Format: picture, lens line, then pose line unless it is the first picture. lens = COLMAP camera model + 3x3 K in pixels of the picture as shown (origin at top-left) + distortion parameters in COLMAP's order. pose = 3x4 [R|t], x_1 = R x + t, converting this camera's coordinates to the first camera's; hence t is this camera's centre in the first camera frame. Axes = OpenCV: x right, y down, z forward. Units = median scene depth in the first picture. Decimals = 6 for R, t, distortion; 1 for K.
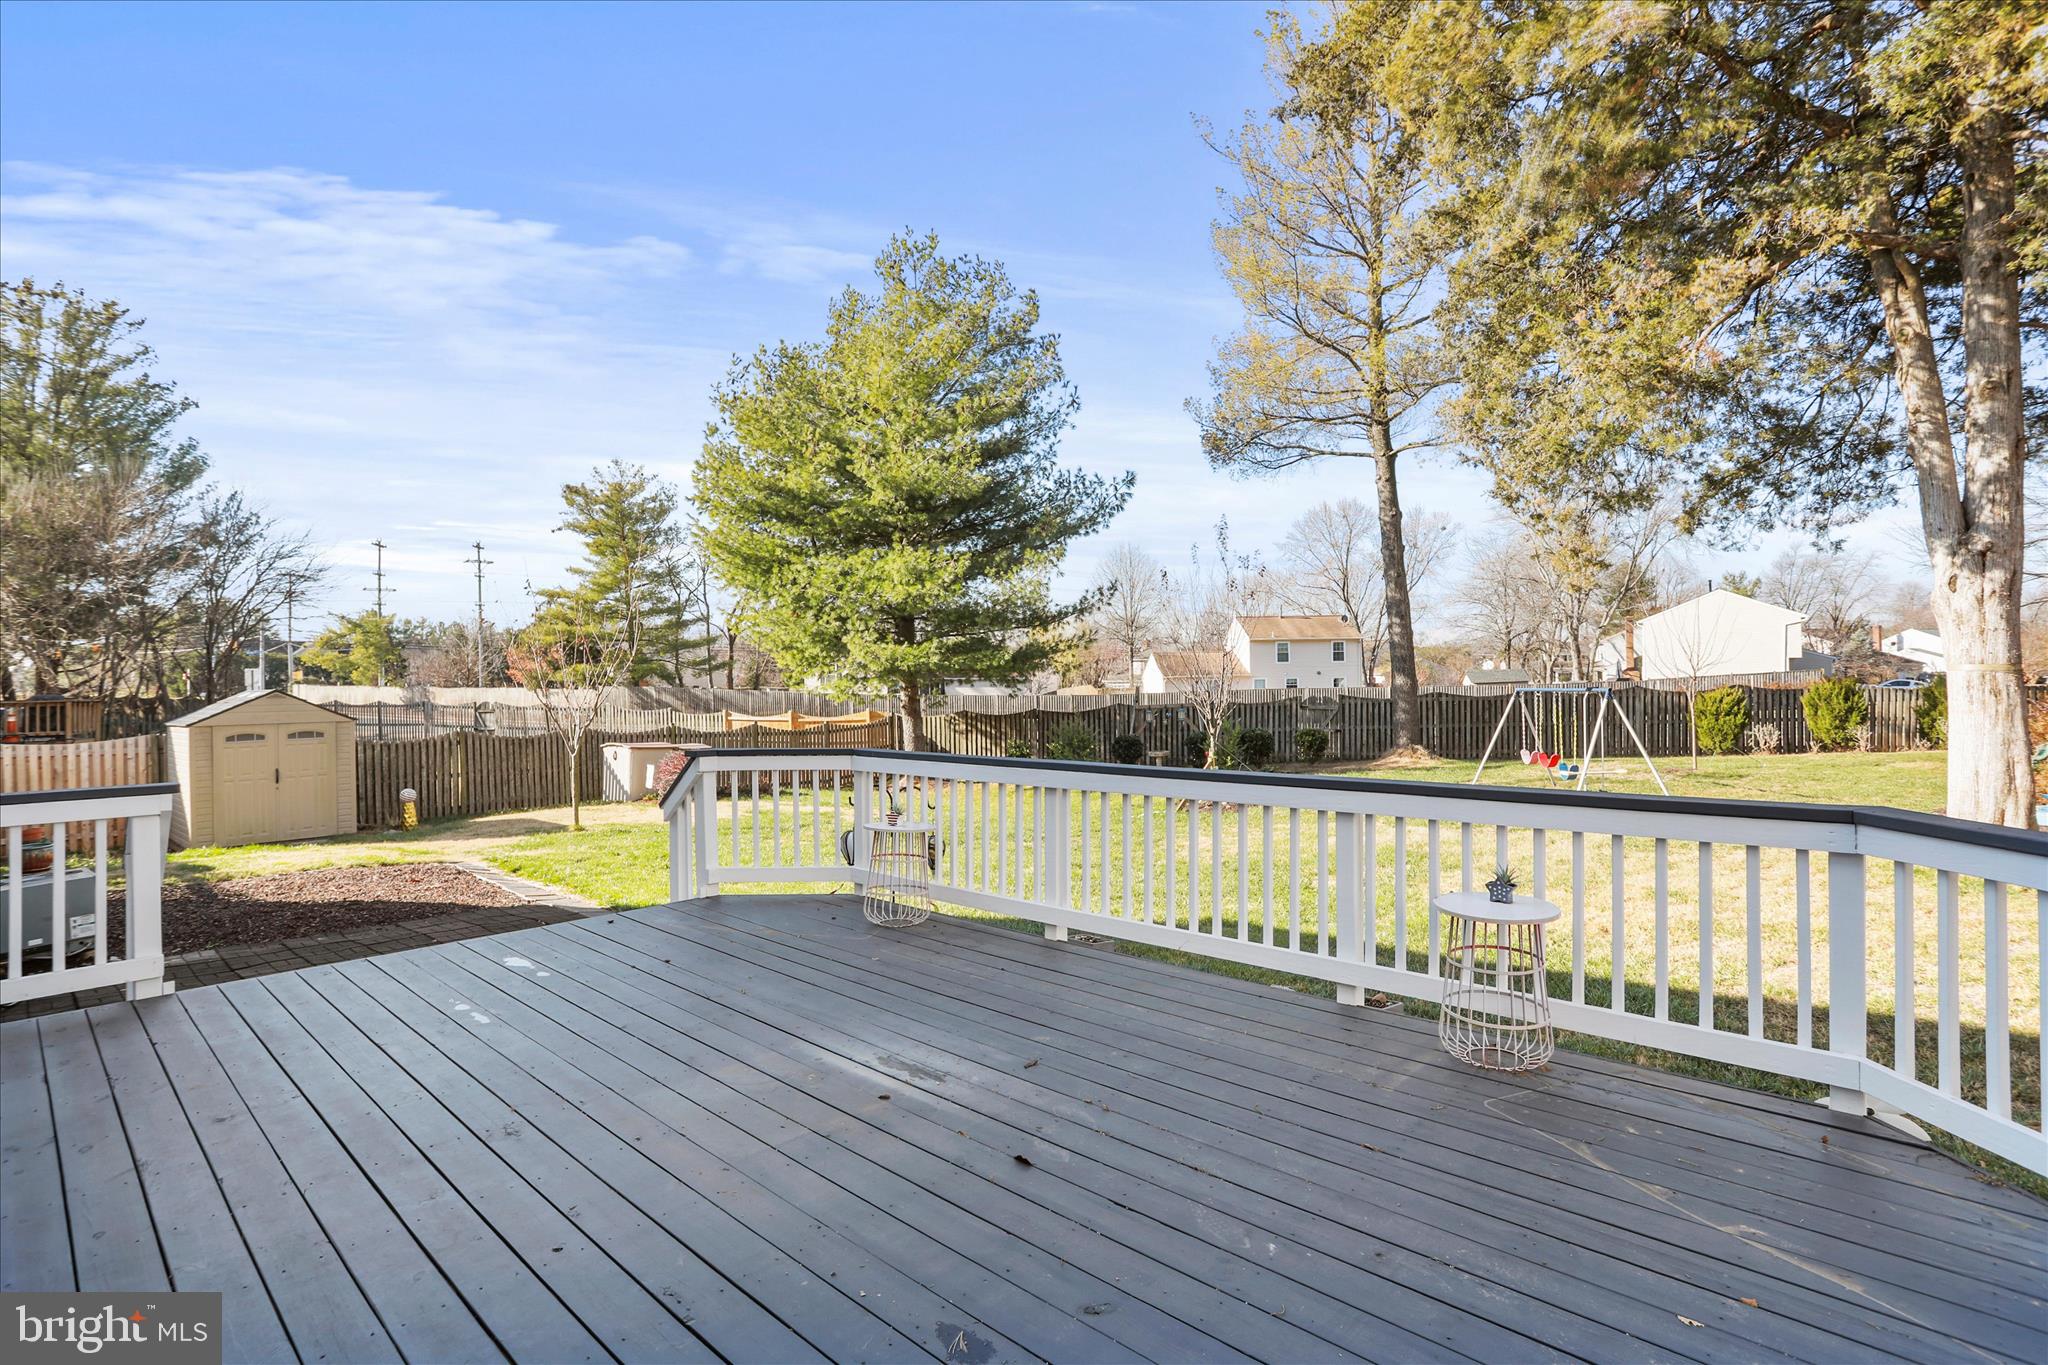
lens RADIAL K [[1028.5, 0, 1024.0], [0, 1028.5, 682.5], [0, 0, 1]] dist [-0.069771, 0.046310]
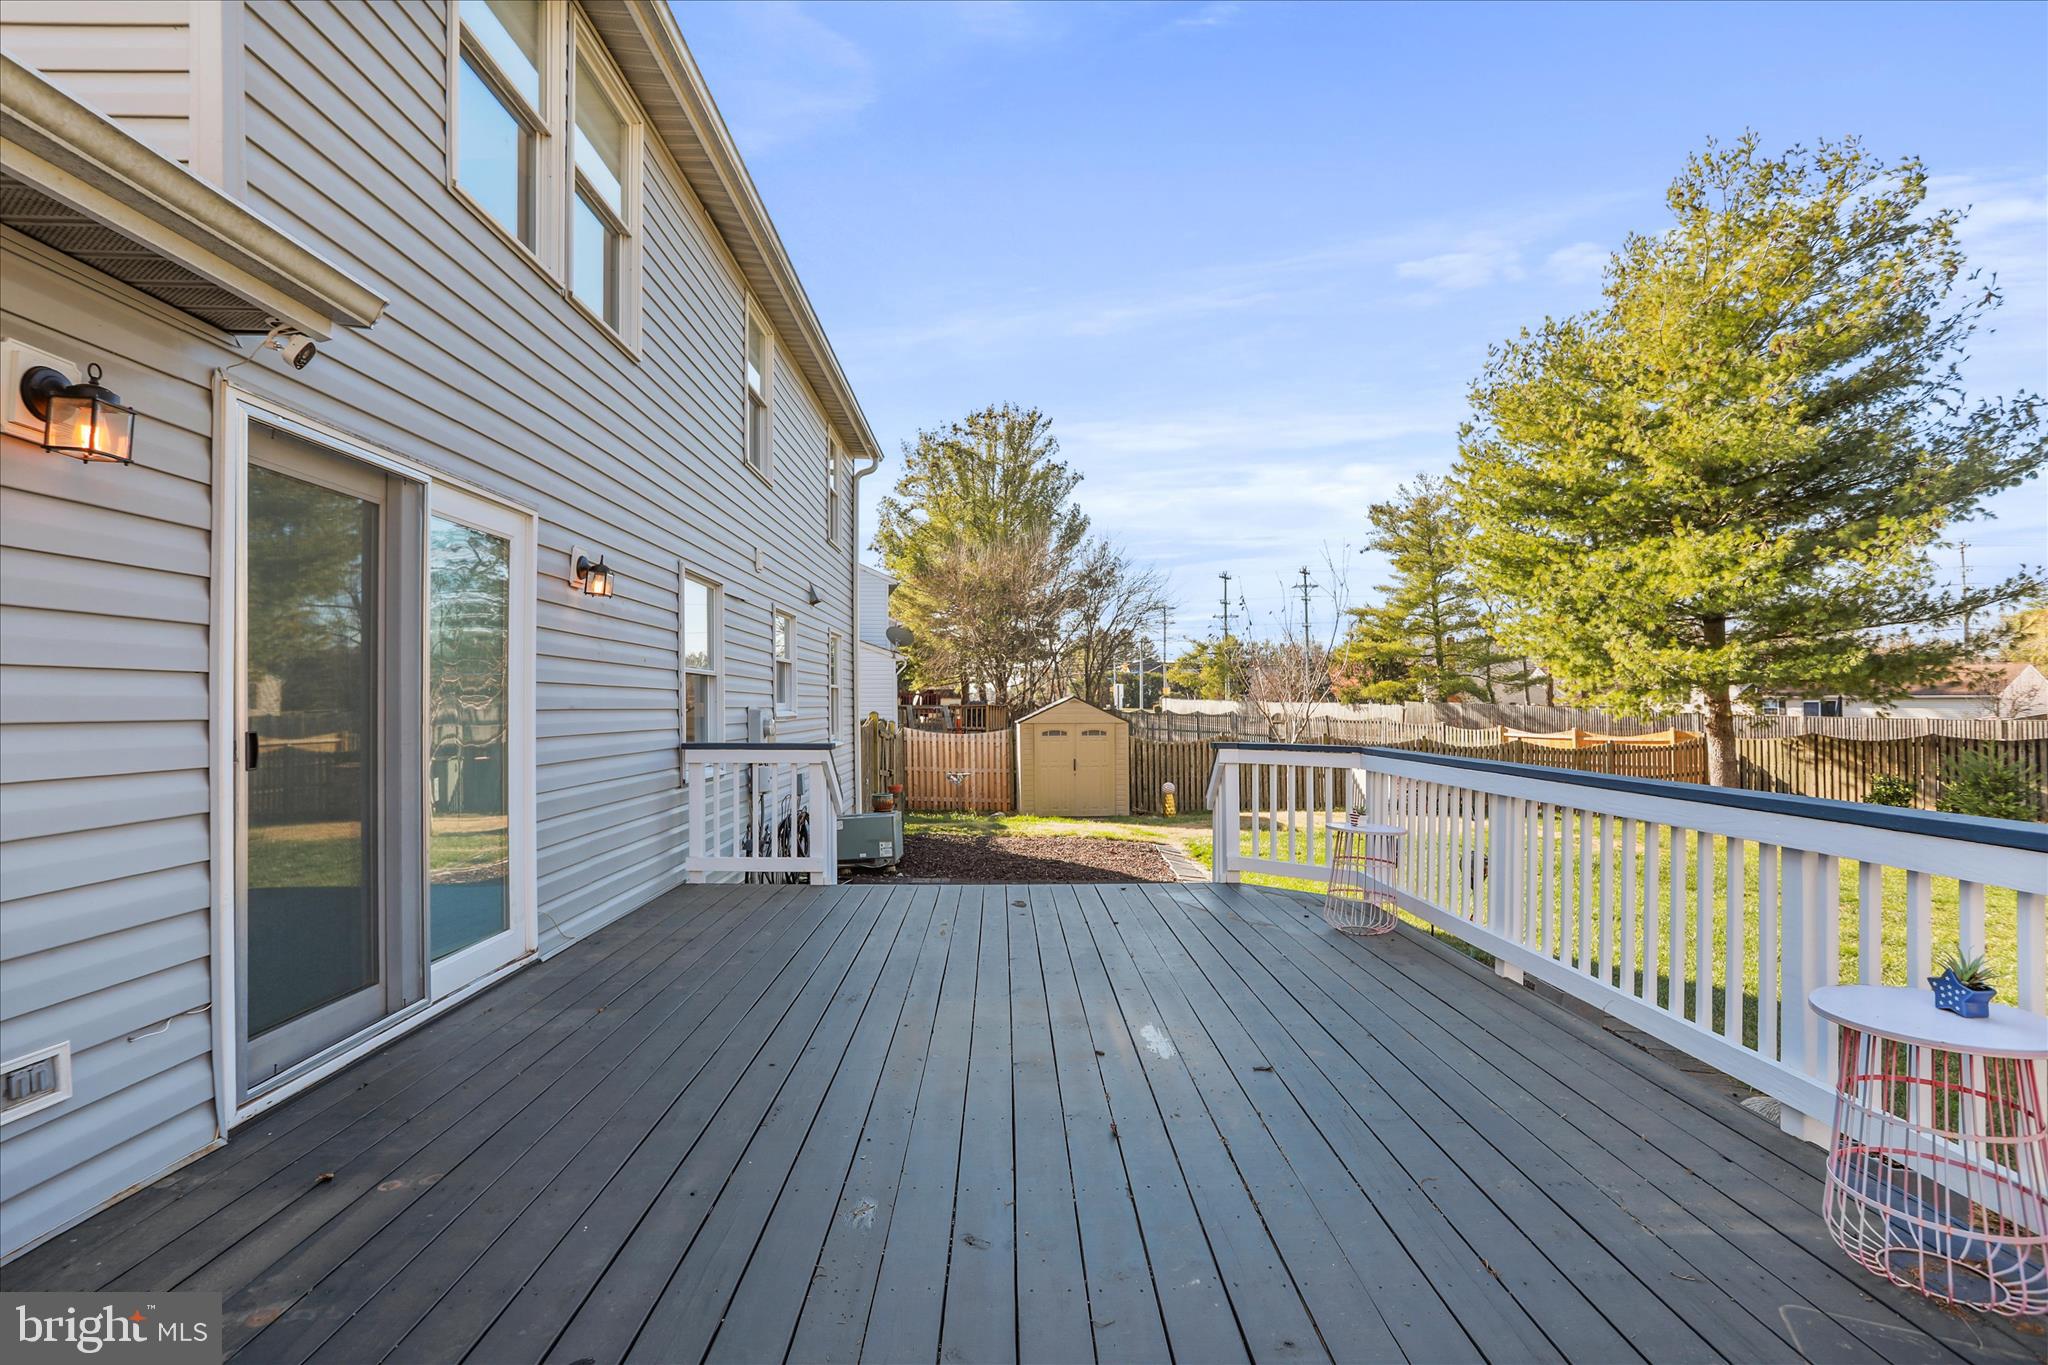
lens RADIAL K [[1021.5, 0, 1002.8], [0, 1021.5, 683.0], [0, 0, 1]] dist [-0.002903, 0.011946]
pose [[0.700942, -0.002130, -0.713215, 0.073195], [-0.009699, 0.999875, -0.012518, 0.005298], [0.713152, 0.015692, 0.700834, 0.024809]]
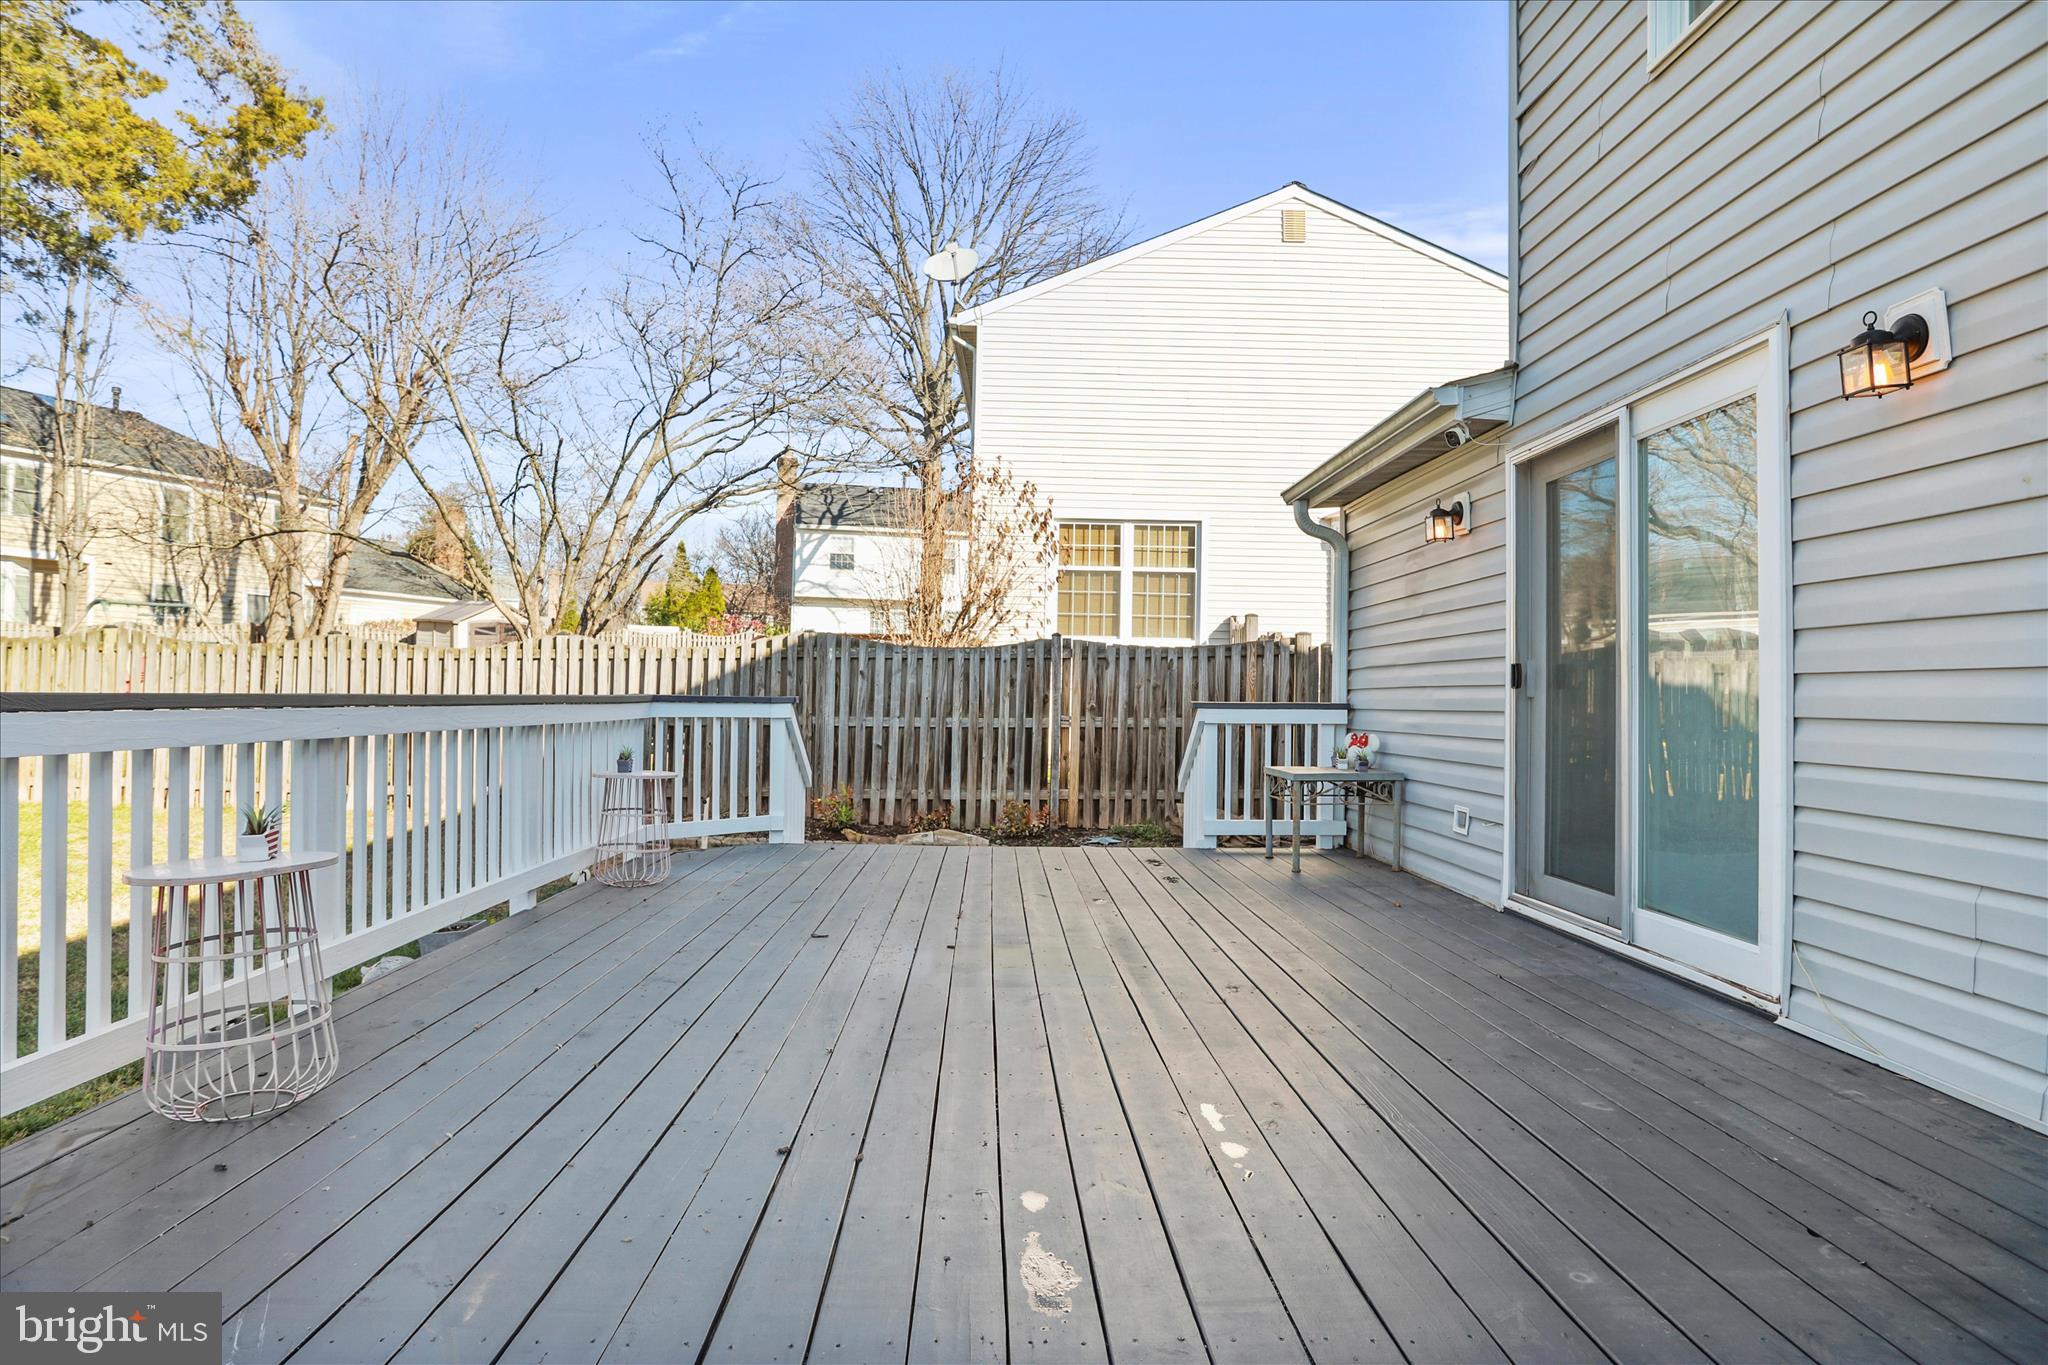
lens RADIAL K [[1241.3, 0, 1024.0], [0, 1241.3, 682.5], [0, 0, 1]] dist [-0.003619, -0.000196]
pose [[-0.721865, 0.012406, 0.691923, -0.159172], [-0.001101, 0.999817, -0.019076, 0.017908], [-0.692033, -0.014532, -0.721719, 0.265264]]
